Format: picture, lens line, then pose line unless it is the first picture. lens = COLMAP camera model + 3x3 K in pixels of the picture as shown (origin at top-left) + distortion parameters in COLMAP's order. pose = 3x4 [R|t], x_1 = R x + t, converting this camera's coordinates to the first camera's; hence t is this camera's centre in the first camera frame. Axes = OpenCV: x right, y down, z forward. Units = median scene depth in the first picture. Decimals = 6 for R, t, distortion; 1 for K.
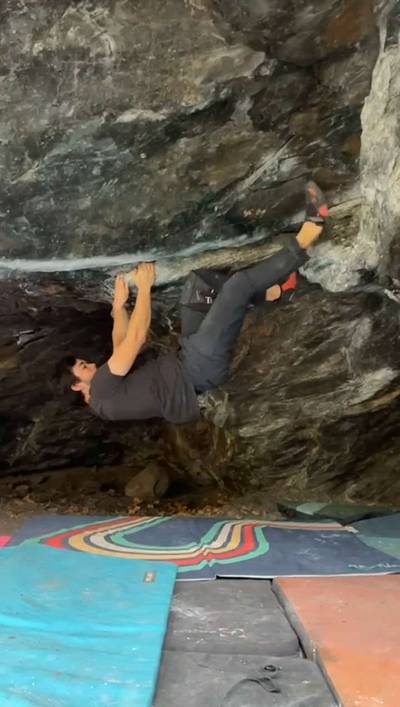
lens RADIAL K [[608.7, 0, 203.1], [0, 608.7, 352.9], [0, 0, 1]] dist [0.016239, 0.001870]
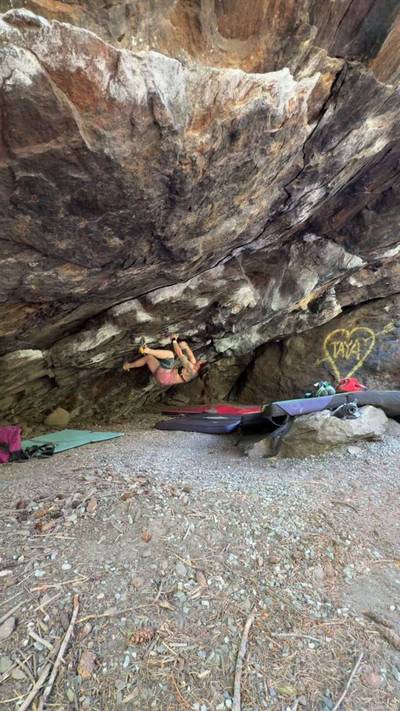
lens RADIAL K [[307.6, 0, 199.6], [0, 307.6, 358.4], [0, 0, 1]] dist [-0.005679, 0.001717]
pose [[0.229559, 0.085470, 0.969535, -1.295156], [-0.063531, 0.995328, -0.072701, 0.076415], [-0.971219, -0.044906, 0.233916, 0.431244]]
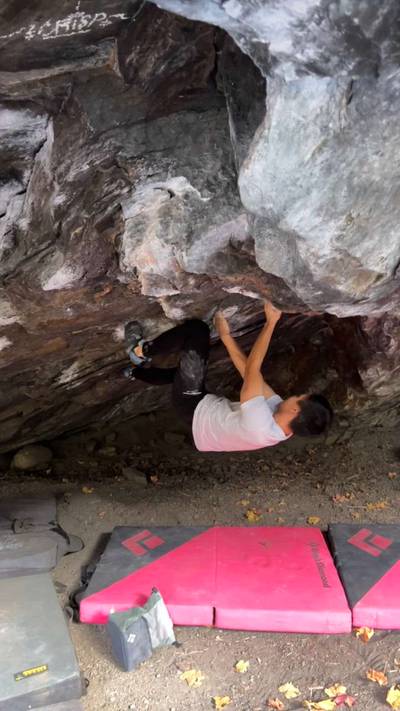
lens RADIAL K [[582.5, 0, 196.9], [0, 582.5, 355.0], [0, 0, 1]] dist [0.035333, -0.022783]
pose [[0.946260, -0.077017, 0.314103, -0.570434], [0.009584, 0.977482, 0.210801, -0.157638], [-0.323265, -0.196462, 0.925690, 0.156879]]
